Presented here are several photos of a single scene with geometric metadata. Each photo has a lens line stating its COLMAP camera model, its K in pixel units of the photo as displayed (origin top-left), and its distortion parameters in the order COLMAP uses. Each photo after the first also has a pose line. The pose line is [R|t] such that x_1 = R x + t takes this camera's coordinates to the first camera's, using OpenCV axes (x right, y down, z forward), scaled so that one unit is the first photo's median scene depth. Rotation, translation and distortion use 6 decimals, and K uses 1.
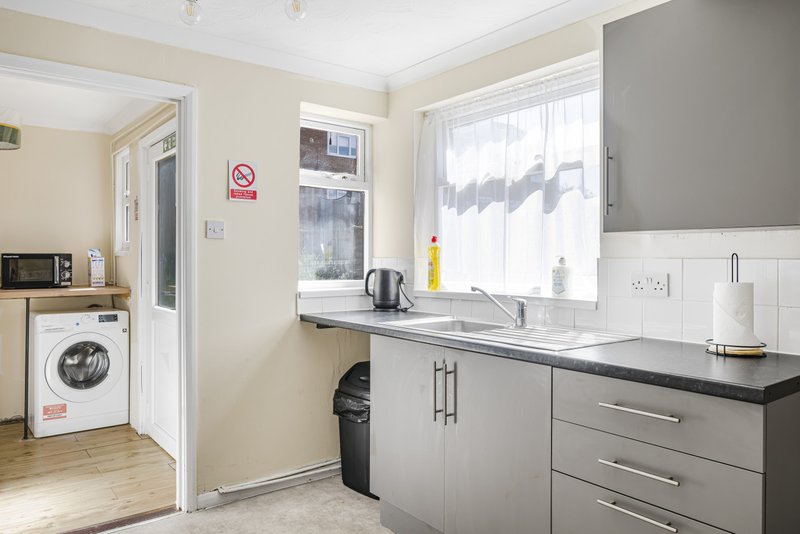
lens RADIAL K [[610.8, 0, 400.6], [0, 610.8, 254.5], [0, 0, 1]] dist [-0.001787, 0.002582]
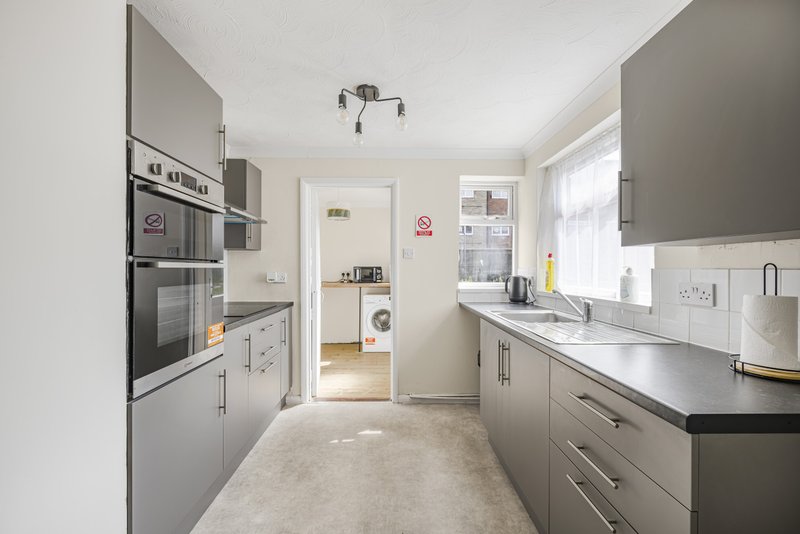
lens RADIAL K [[335.2, 0, 400.0], [0, 335.2, 267.0], [0, 0, 1]] dist [-0.000629, -0.000096]
pose [[0.782703, -0.003951, -0.622383, 0.296686], [0.004830, 0.999988, -0.000275, 0.000576], [0.622377, -0.002791, 0.782713, 0.186479]]
